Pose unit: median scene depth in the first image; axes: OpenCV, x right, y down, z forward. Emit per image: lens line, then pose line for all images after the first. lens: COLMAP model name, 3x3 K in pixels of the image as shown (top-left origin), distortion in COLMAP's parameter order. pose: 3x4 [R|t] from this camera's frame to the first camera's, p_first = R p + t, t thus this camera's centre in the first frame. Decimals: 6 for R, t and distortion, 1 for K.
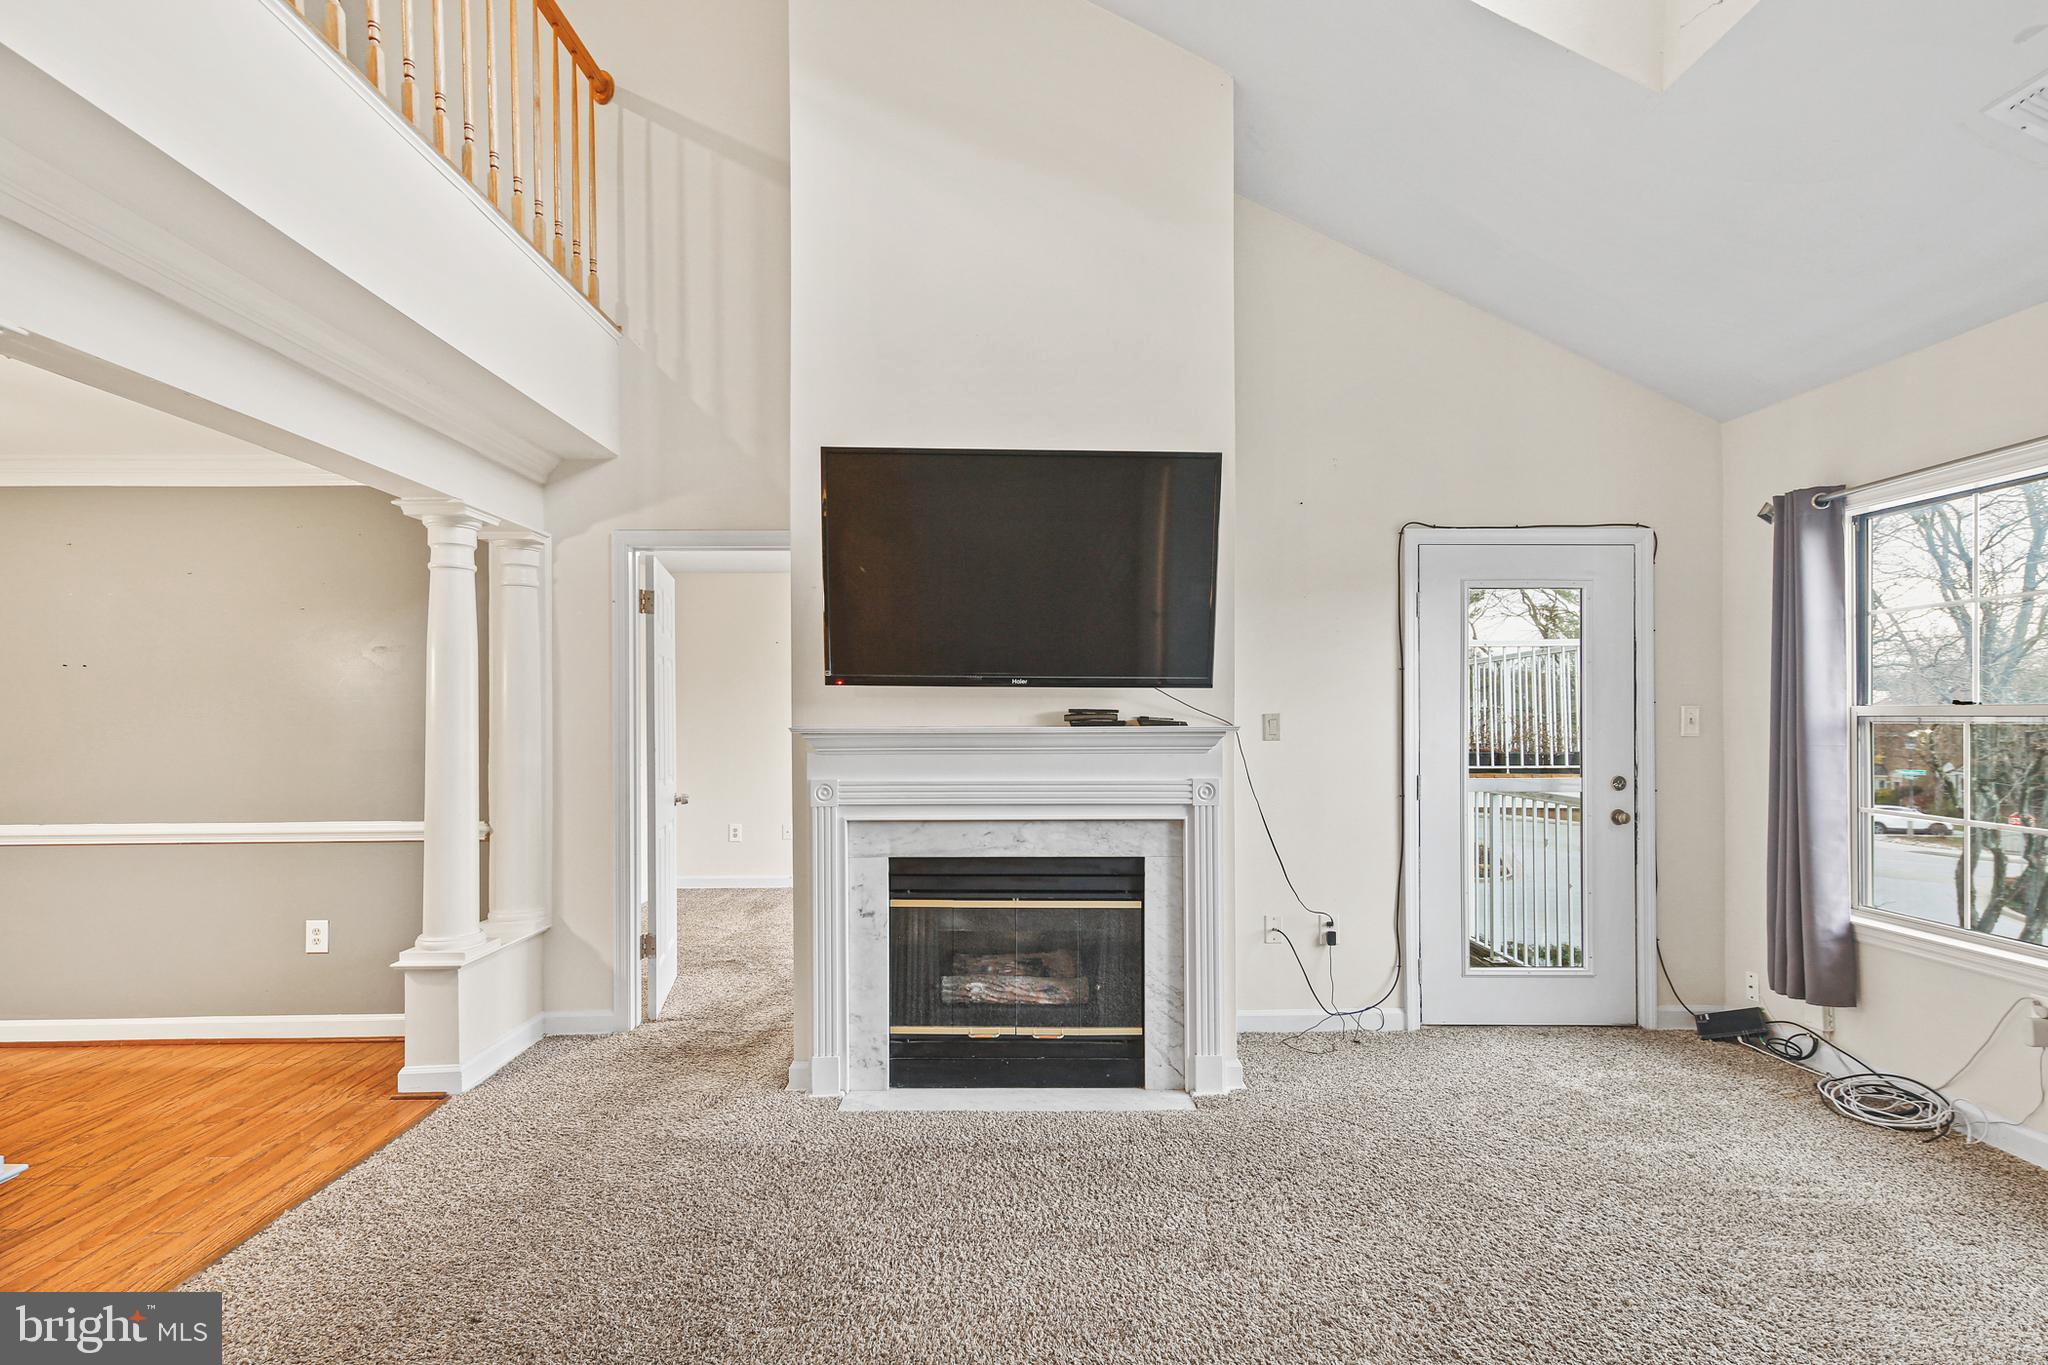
lens RADIAL K [[989.7, 0, 1016.7], [0, 989.7, 720.4], [0, 0, 1]] dist [0.020319, -0.000602]
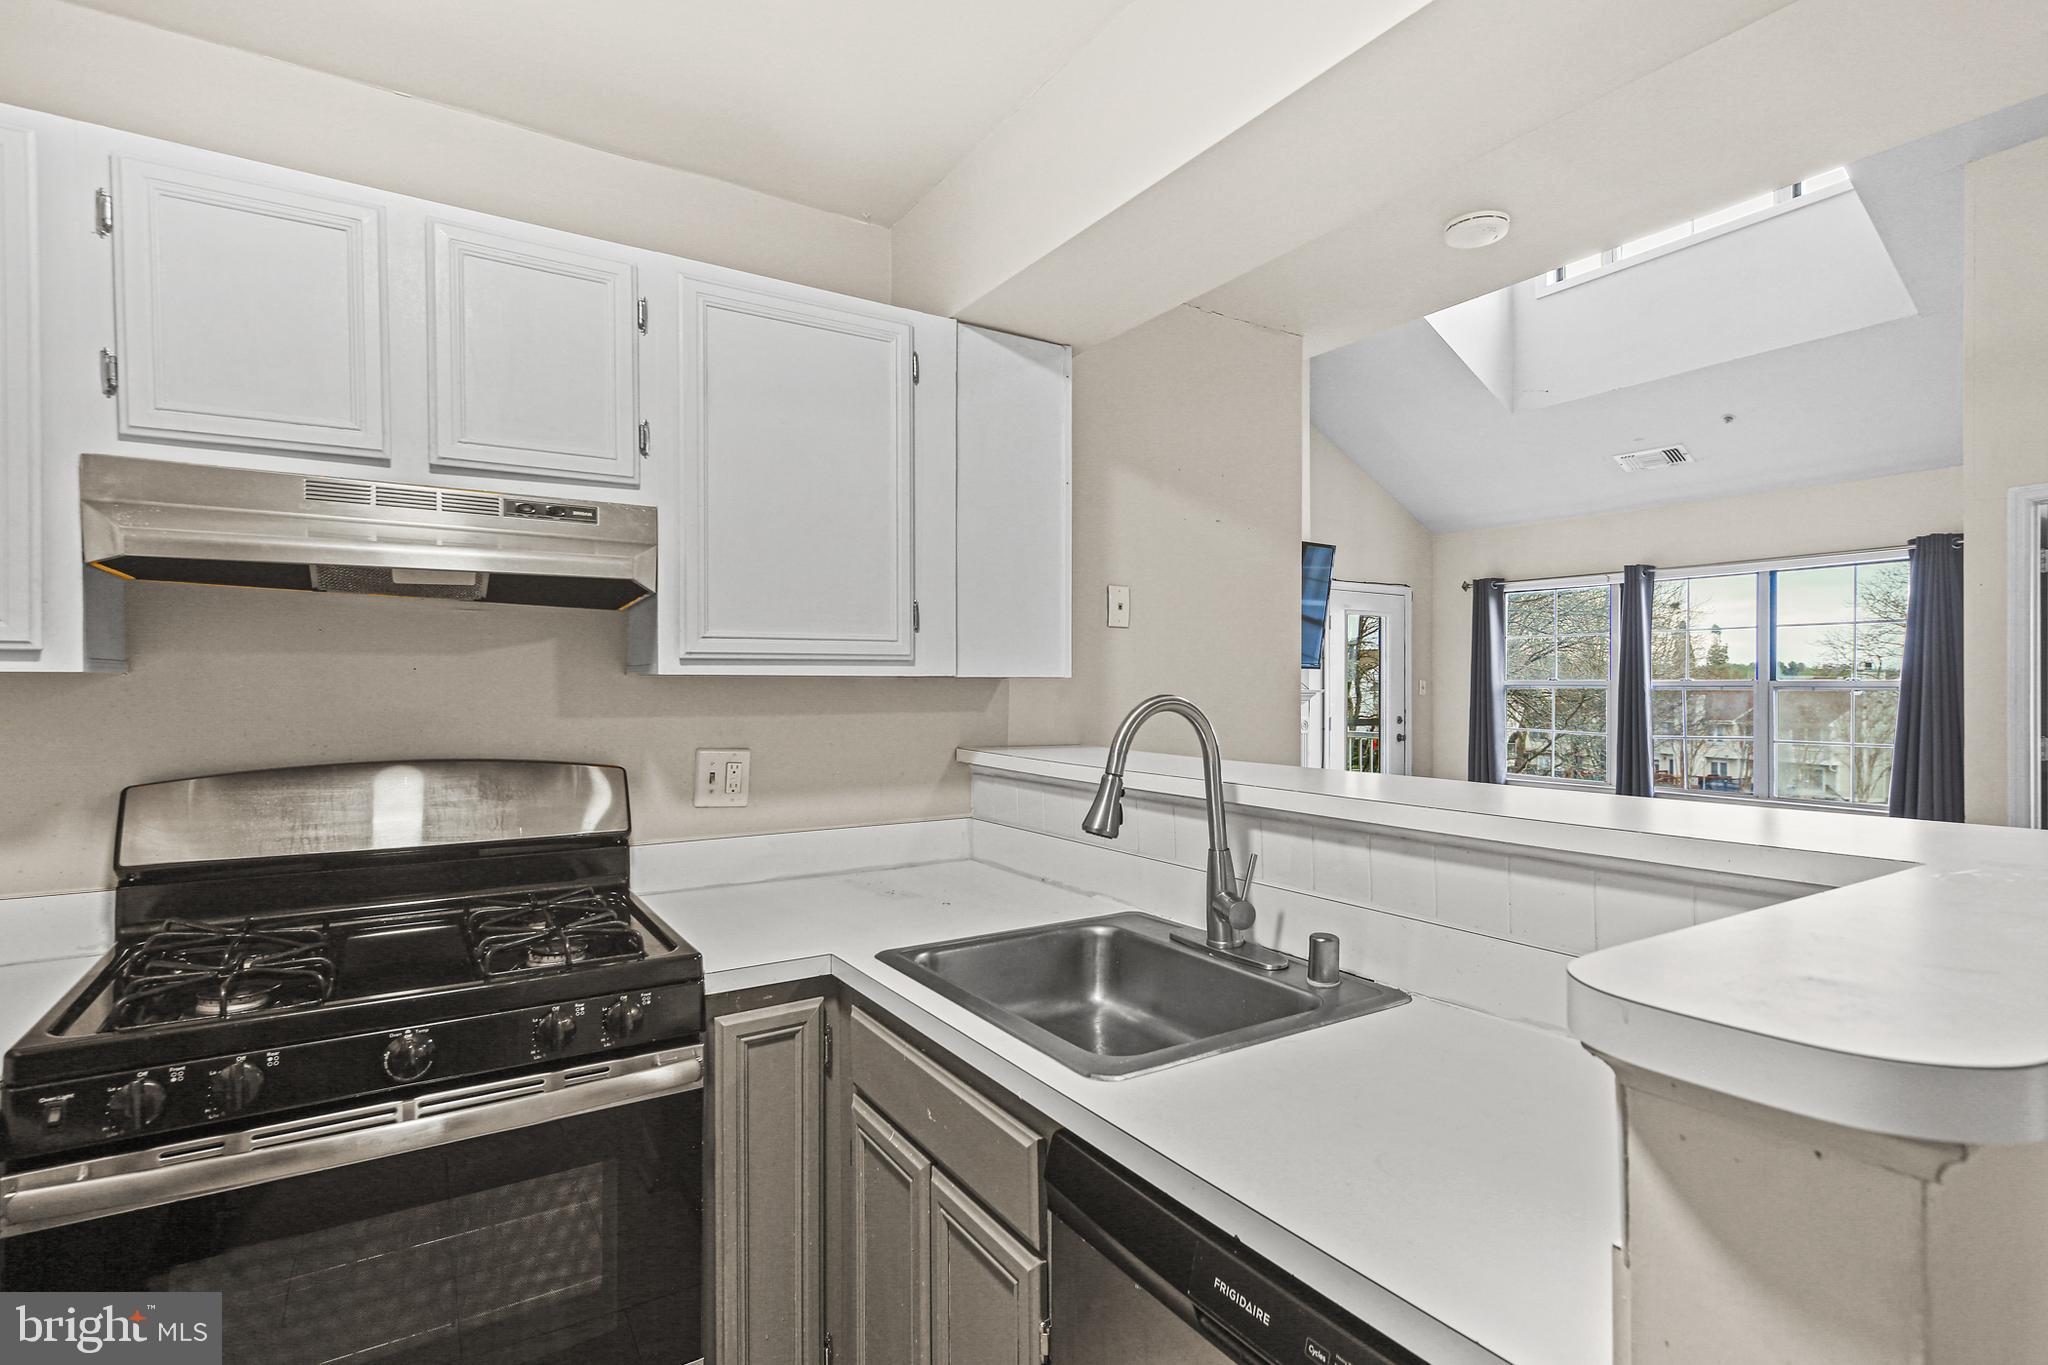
lens RADIAL K [[1000.1, 0, 1027.3], [0, 1000.1, 692.4], [0, 0, 1]] dist [0.023531, -0.005970]
pose [[0.842657, -0.000924, 0.538449, -1.195665], [-0.001717, 0.999989, 0.004404, 0.003394], [-0.538447, -0.004636, 0.842646, -0.273627]]
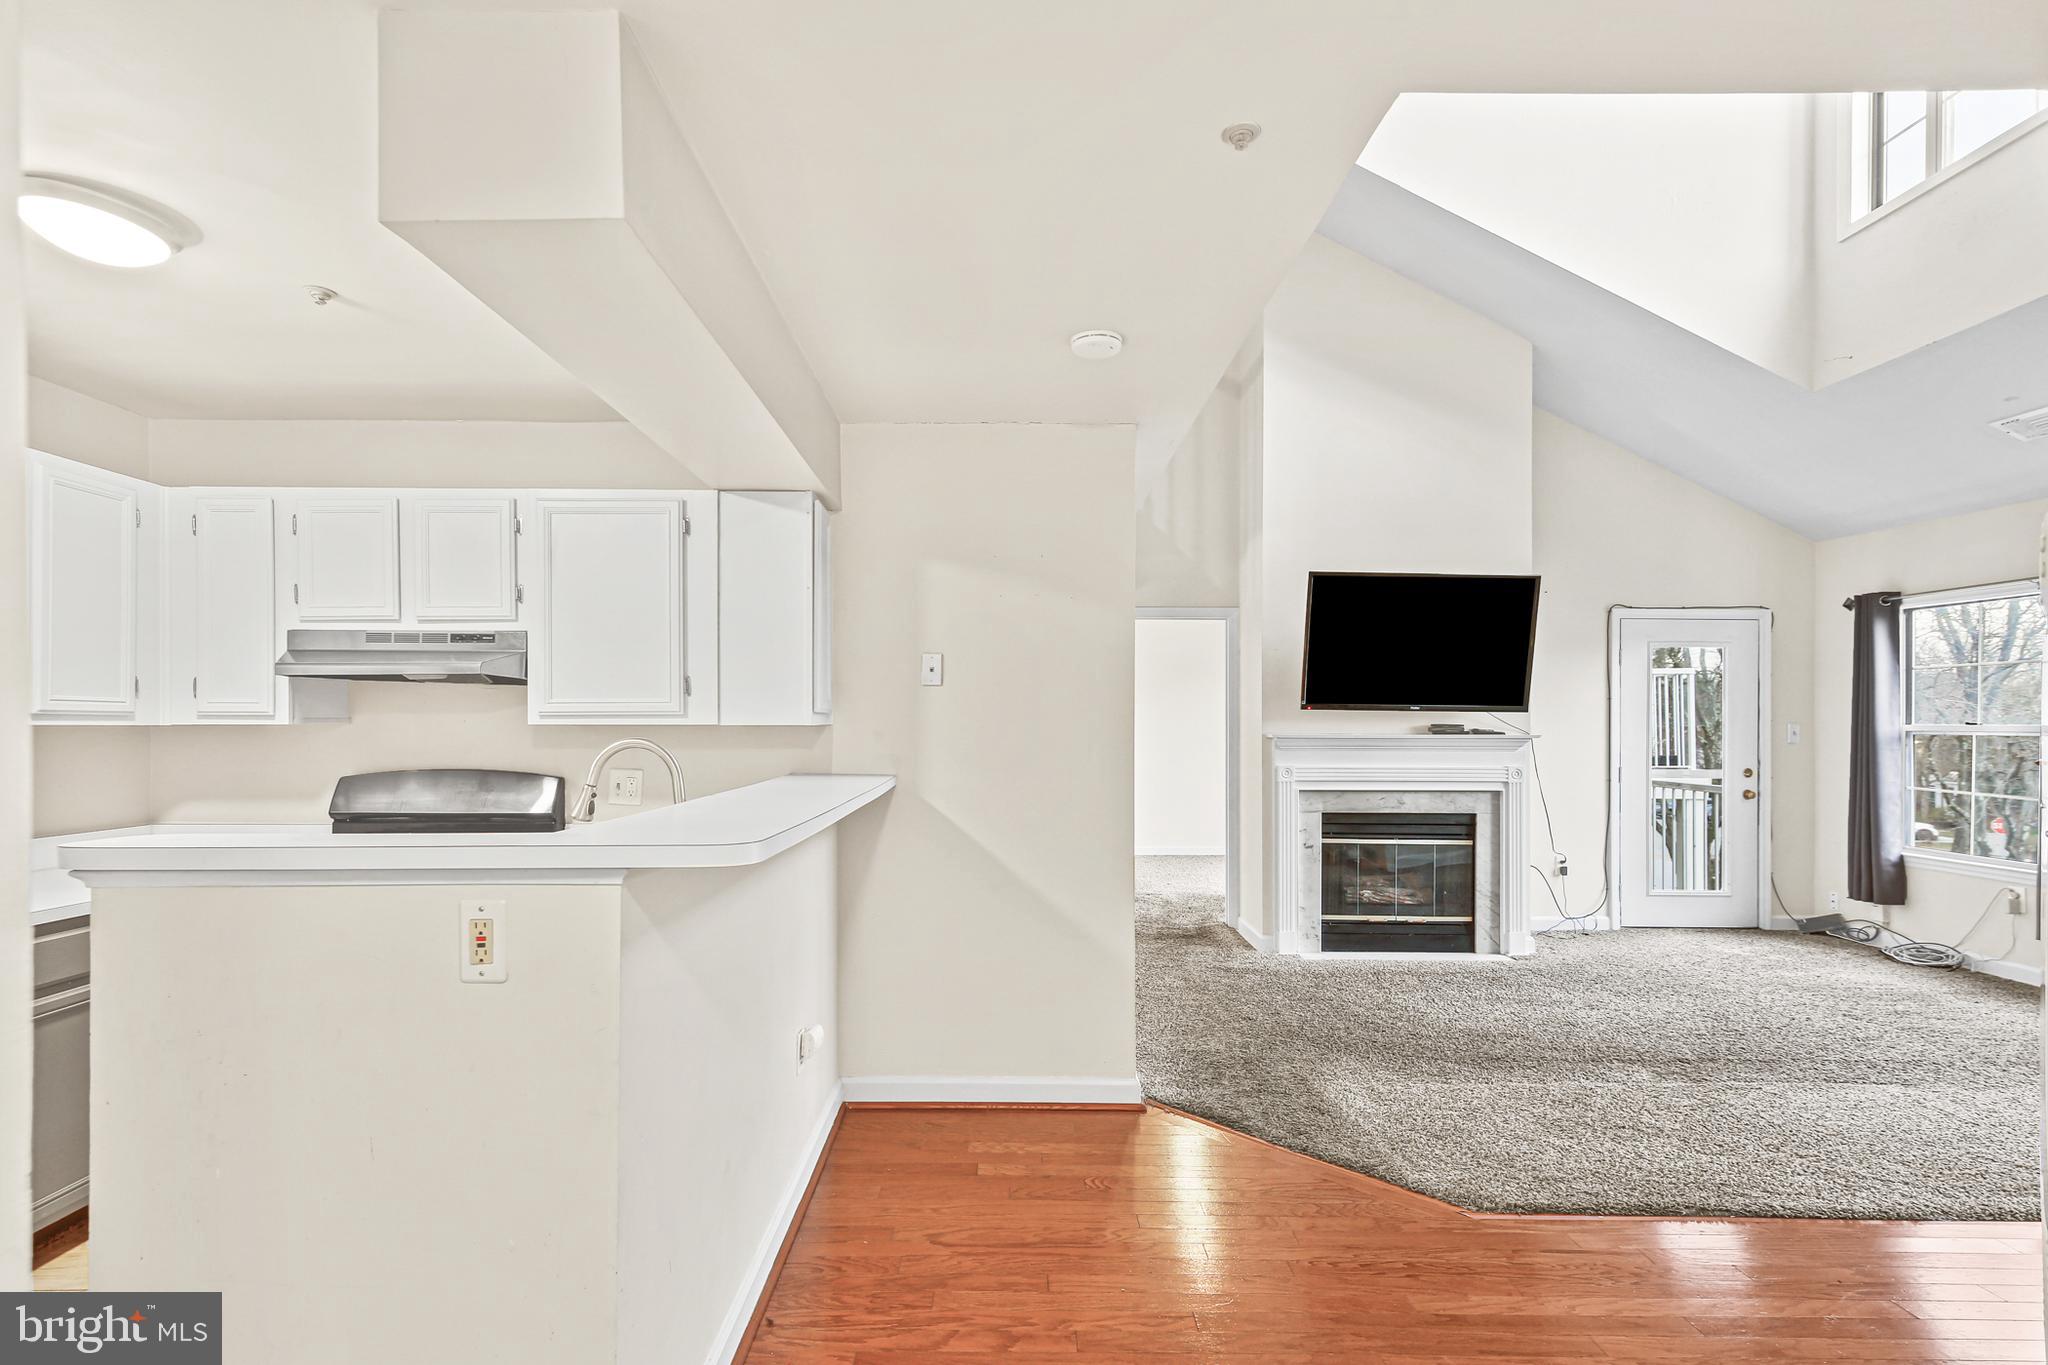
lens RADIAL K [[994.4, 0, 1010.5], [0, 994.4, 728.7], [0, 0, 1]] dist [0.019190, -0.000907]
pose [[0.999964, 0.005415, 0.006474, -0.647975], [-0.005428, 0.999983, 0.002052, -0.003310], [-0.006462, -0.002087, 0.999977, -0.651961]]
